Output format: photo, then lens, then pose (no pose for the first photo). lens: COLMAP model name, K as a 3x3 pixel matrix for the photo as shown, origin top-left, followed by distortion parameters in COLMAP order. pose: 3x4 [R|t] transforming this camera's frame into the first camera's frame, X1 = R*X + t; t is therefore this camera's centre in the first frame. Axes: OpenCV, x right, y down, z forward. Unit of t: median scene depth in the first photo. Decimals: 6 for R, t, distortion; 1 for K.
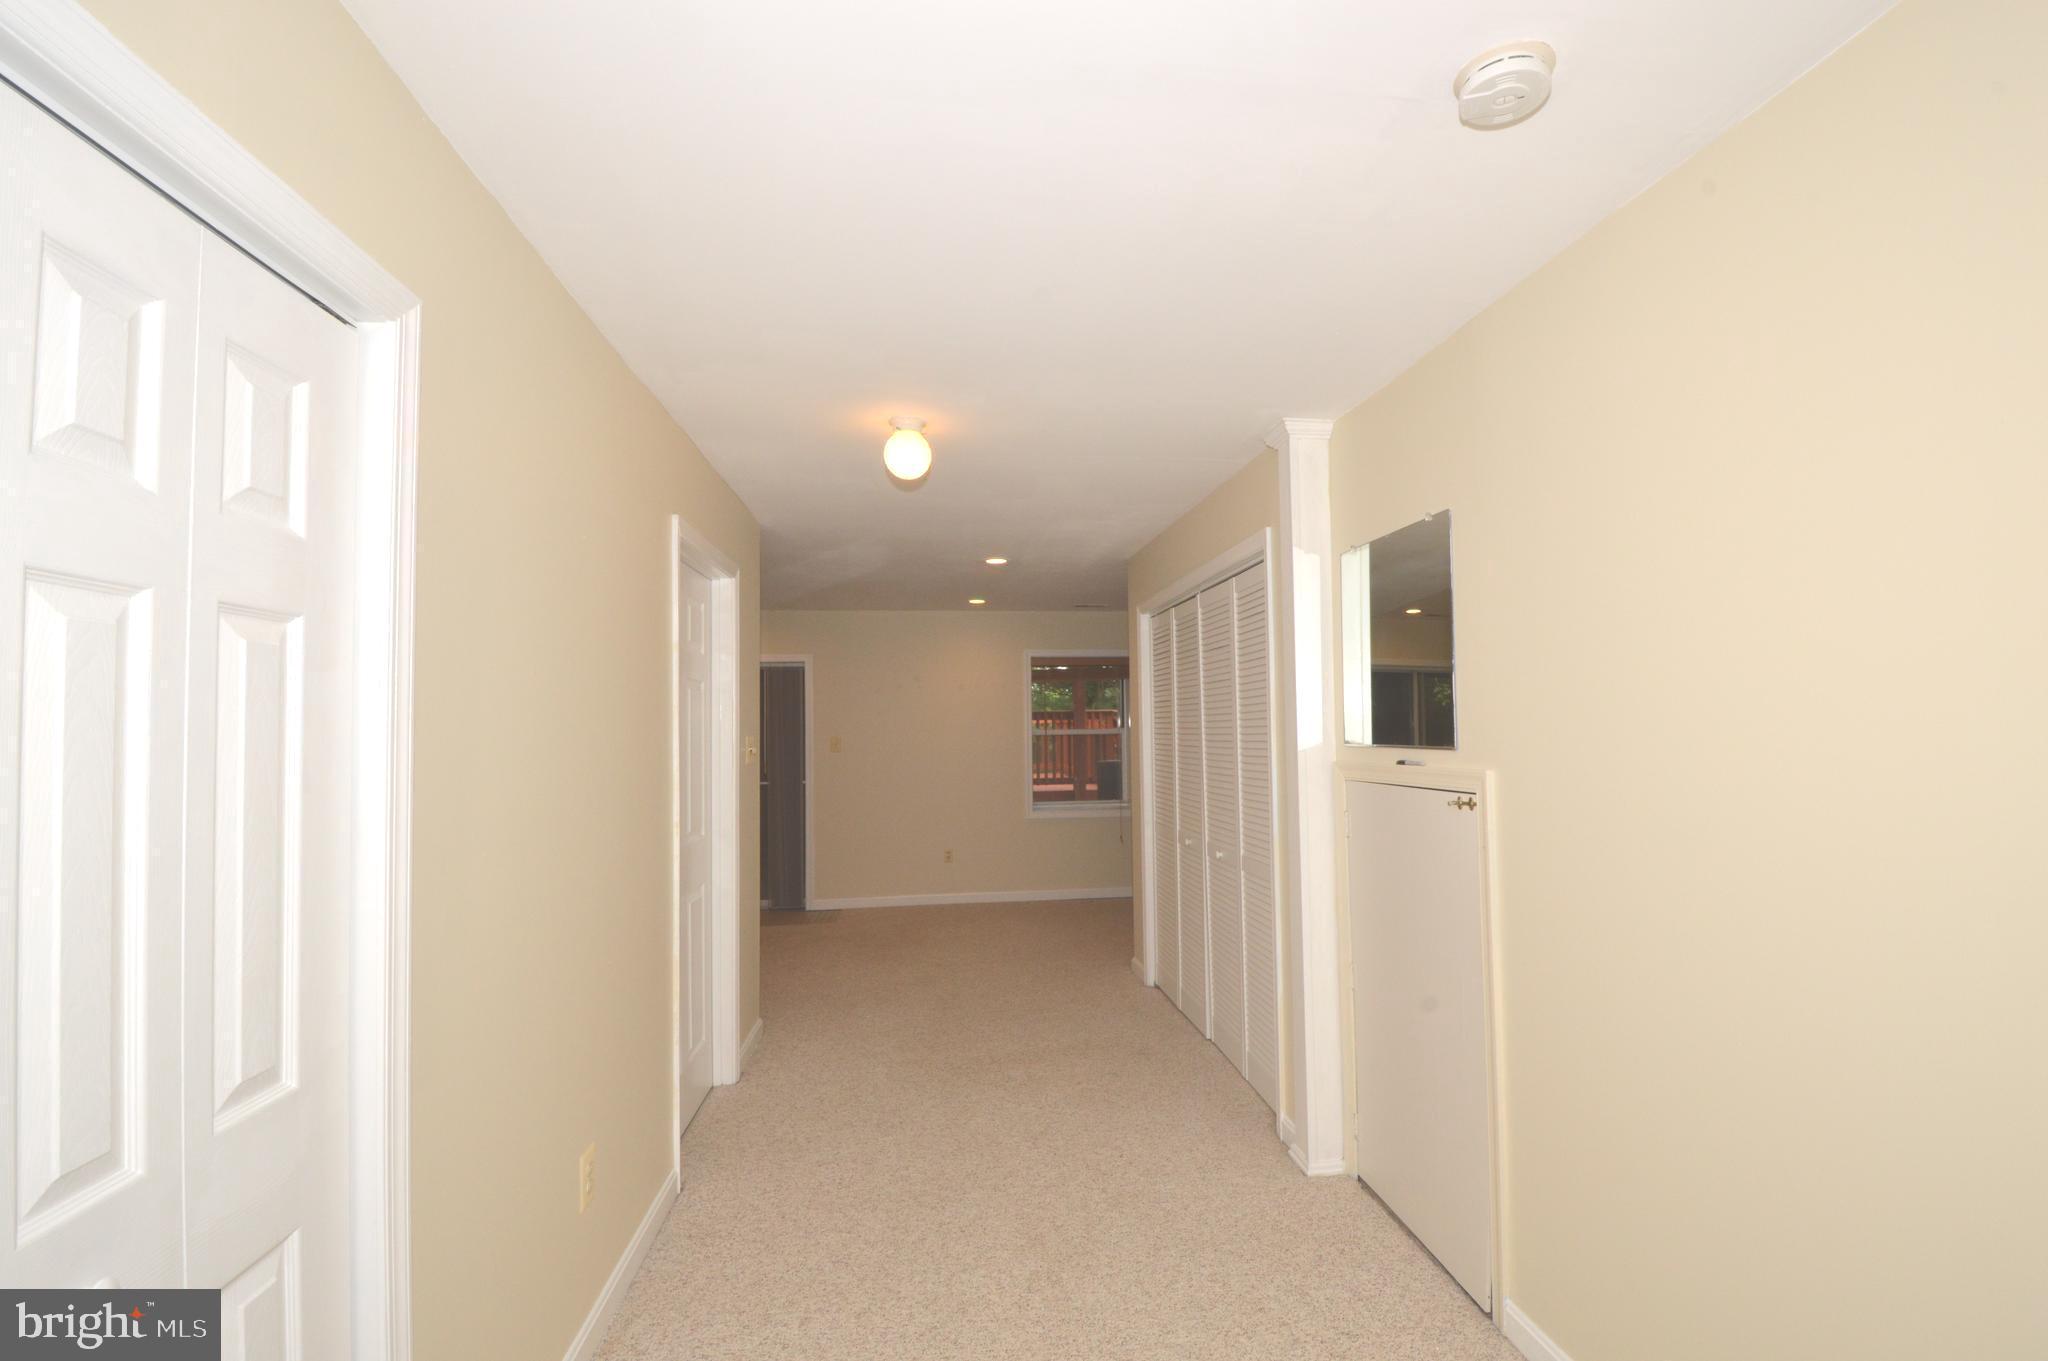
lens RADIAL K [[916.2, 0, 1050.5], [0, 916.2, 685.1], [0, 0, 1]] dist [0.000708, -0.017152]
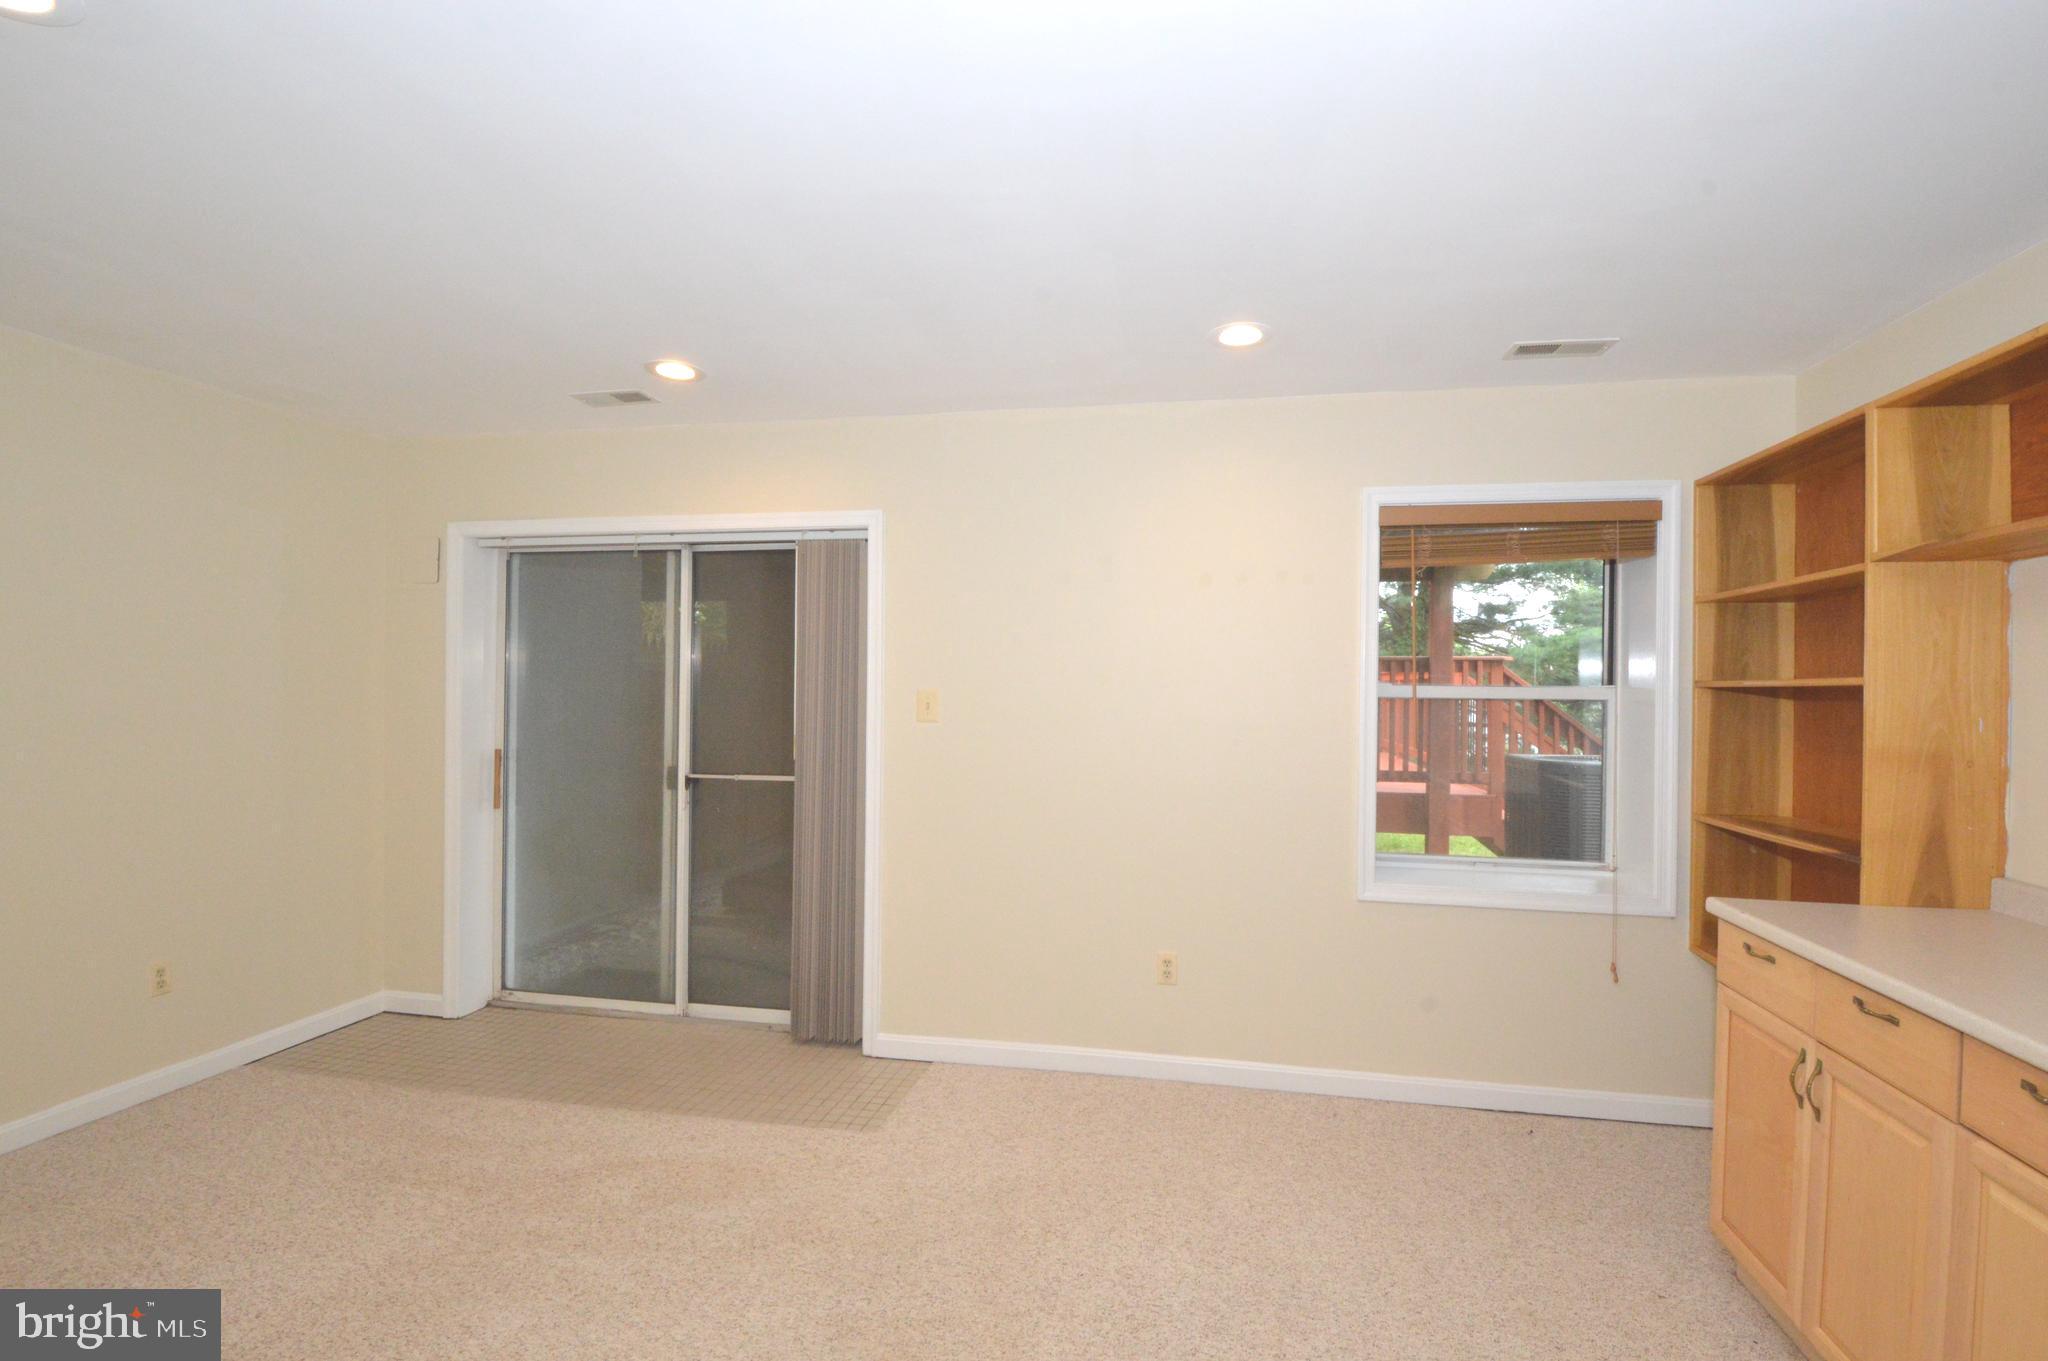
lens RADIAL K [[916.2, 0, 1050.5], [0, 916.2, 685.1], [0, 0, 1]] dist [0.000708, -0.017152]
pose [[0.949947, 0.023921, -0.311495, -0.030196], [-0.009314, 0.998789, 0.048300, 0.029298], [0.312273, -0.042981, 0.949020, 0.531176]]
